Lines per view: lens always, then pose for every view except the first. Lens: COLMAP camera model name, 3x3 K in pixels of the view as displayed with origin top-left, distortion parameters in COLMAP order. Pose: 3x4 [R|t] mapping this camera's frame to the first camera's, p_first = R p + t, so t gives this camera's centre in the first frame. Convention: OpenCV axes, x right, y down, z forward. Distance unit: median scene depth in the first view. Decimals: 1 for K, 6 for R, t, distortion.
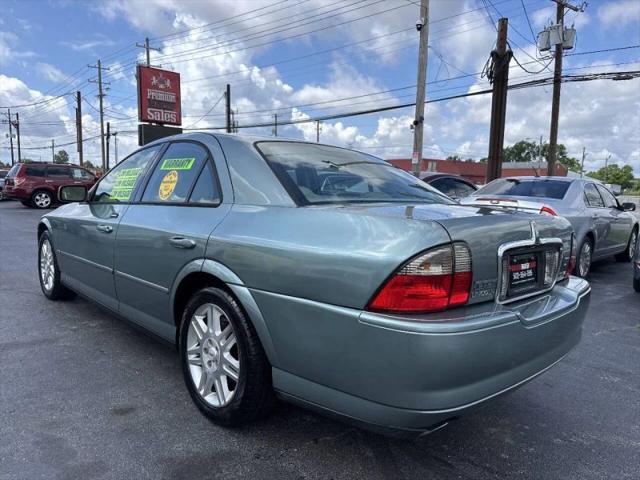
lens RADIAL K [[455.1, 0, 318.9], [0, 455.1, 241.8], [0, 0, 1]] dist [0.022676, -0.034795]
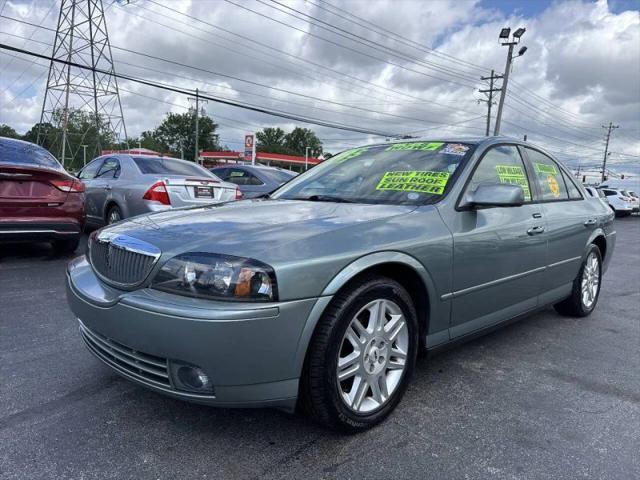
lens RADIAL K [[455.1, 0, 324.7], [0, 455.1, 241.1], [0, 0, 1]] dist [0.022676, -0.034795]
pose [[-0.018620, -0.145872, 0.989128, -1.425802], [0.067041, 0.986891, 0.146804, -0.180660], [-0.997576, 0.069045, -0.008596, 1.461211]]
